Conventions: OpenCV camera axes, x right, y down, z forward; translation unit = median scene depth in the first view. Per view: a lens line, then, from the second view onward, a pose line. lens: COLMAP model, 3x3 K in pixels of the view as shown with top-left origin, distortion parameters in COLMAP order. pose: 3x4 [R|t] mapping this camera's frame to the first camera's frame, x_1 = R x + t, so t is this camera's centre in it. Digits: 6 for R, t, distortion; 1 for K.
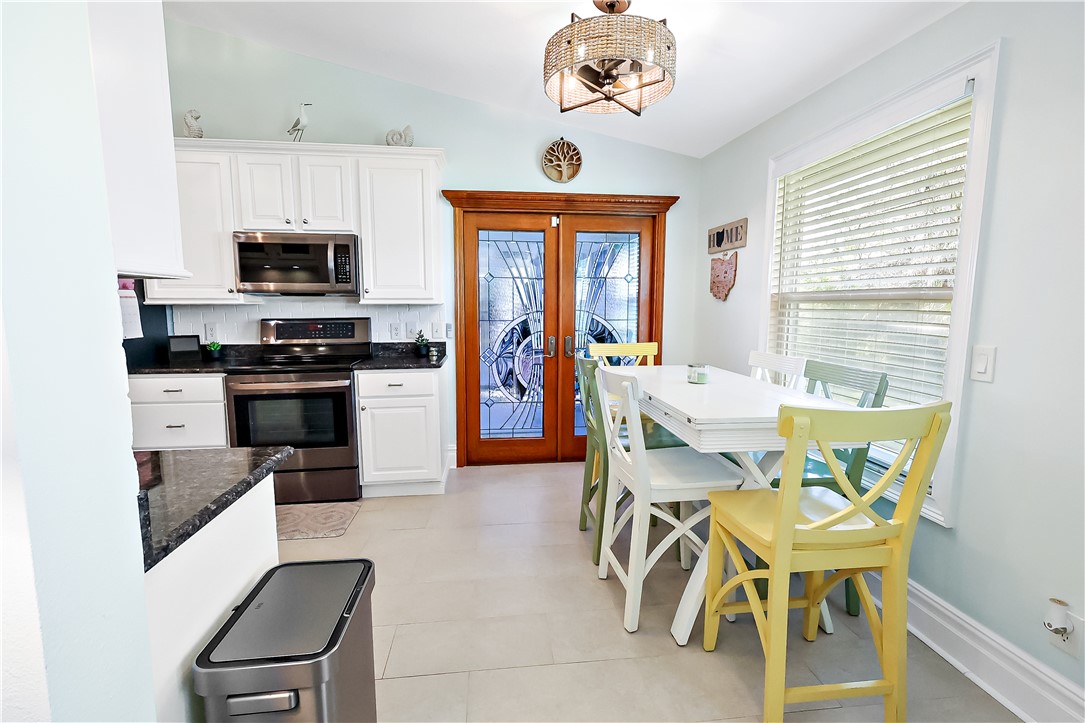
lens RADIAL K [[510.9, 0, 546.1], [0, 510.9, 364.1], [0, 0, 1]] dist [0.001705, 0.000412]
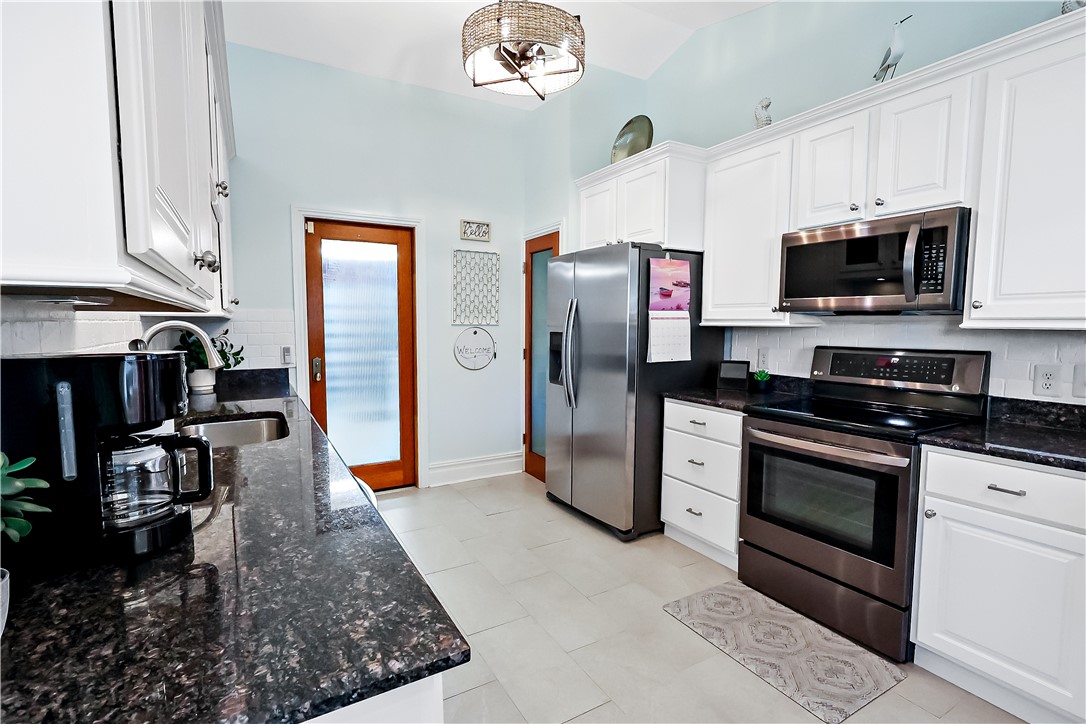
lens RADIAL K [[511.4, 0, 546.2], [0, 511.4, 364.3], [0, 0, 1]] dist [0.001705, 0.000412]
pose [[0.406126, 0.076759, -0.910588, -0.028941], [-0.111367, 0.993196, 0.034052, -0.046402], [0.907006, 0.087581, 0.411911, 0.357258]]
